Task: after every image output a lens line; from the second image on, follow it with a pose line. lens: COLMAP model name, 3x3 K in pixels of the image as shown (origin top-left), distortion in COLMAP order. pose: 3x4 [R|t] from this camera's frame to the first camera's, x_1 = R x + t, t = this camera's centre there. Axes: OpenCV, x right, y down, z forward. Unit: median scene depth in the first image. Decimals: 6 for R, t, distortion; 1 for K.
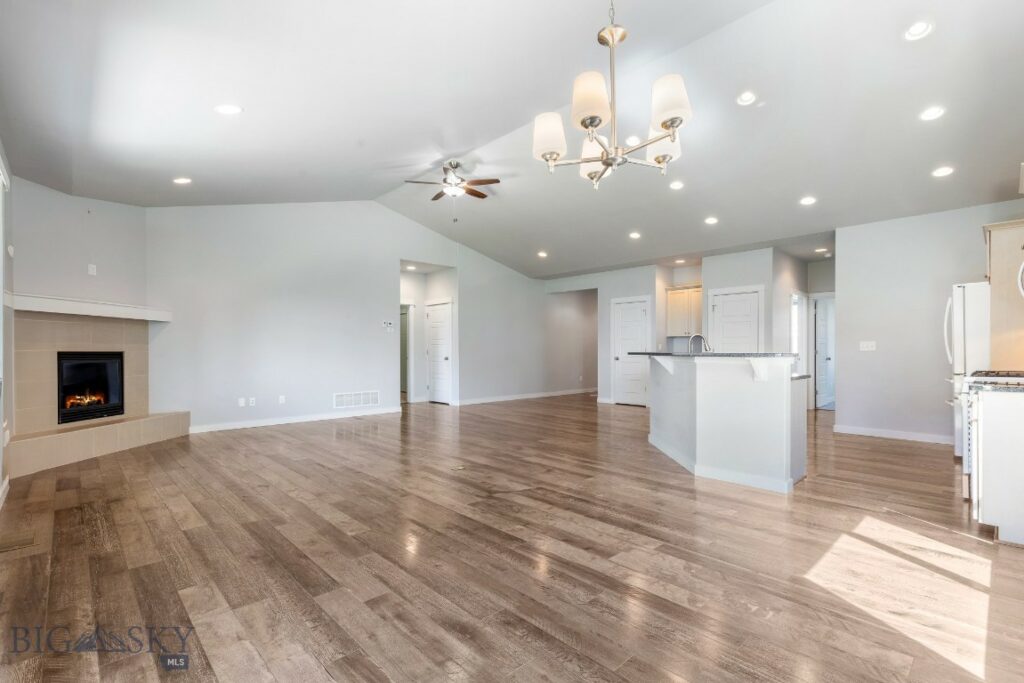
lens RADIAL K [[459.6, 0, 512.0], [0, 459.6, 341.5], [0, 0, 1]] dist [0.002300, -0.000910]
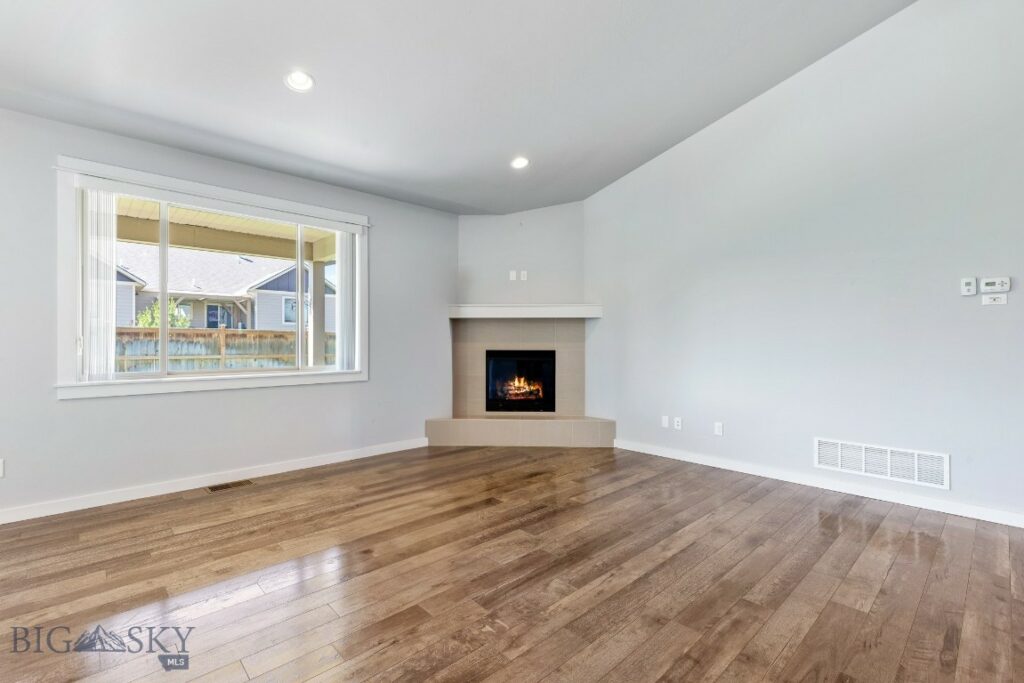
lens RADIAL K [[459.6, 0, 512.0], [0, 459.6, 341.5], [0, 0, 1]] dist [0.002300, -0.000910]
pose [[0.009361, 0.003752, -0.999949, 0.172191], [0.017516, 0.999839, 0.003916, -0.003058], [0.999803, -0.017552, 0.009294, 0.902015]]
